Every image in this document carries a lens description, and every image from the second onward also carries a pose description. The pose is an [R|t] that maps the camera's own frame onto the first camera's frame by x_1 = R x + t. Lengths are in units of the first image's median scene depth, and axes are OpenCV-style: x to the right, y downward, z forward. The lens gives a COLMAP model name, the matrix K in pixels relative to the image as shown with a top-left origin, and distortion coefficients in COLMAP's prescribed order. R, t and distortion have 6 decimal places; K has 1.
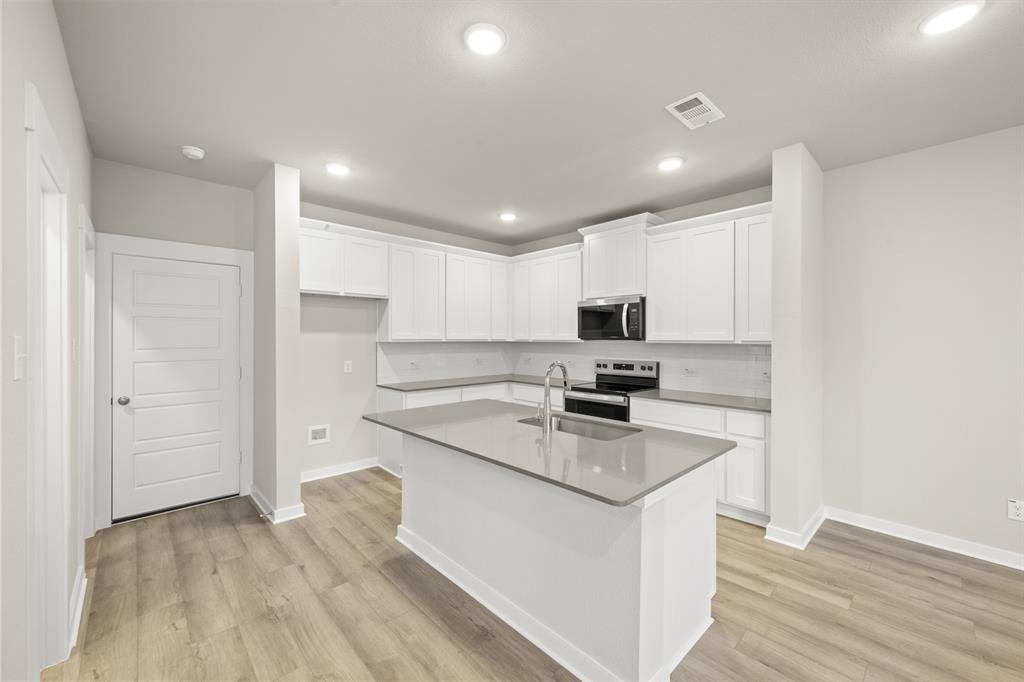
lens RADIAL K [[402.2, 0, 512.2], [0, 402.2, 338.5], [0, 0, 1]] dist [-0.000999, 0.000749]
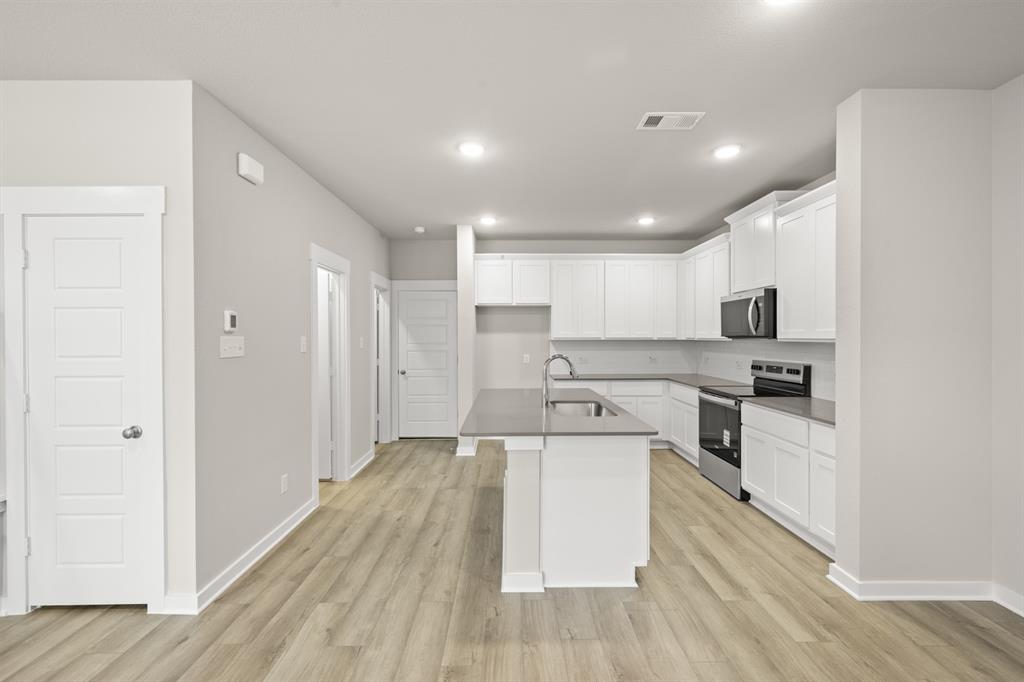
lens RADIAL K [[427.5, 0, 512.9], [0, 427.5, 337.8], [0, 0, 1]] dist [-0.000555, 0.000146]
pose [[0.736714, -0.001685, -0.676203, 0.614924], [0.002508, 0.999997, 0.000240, 0.001521], [0.676200, -0.001872, 0.736716, -0.069105]]
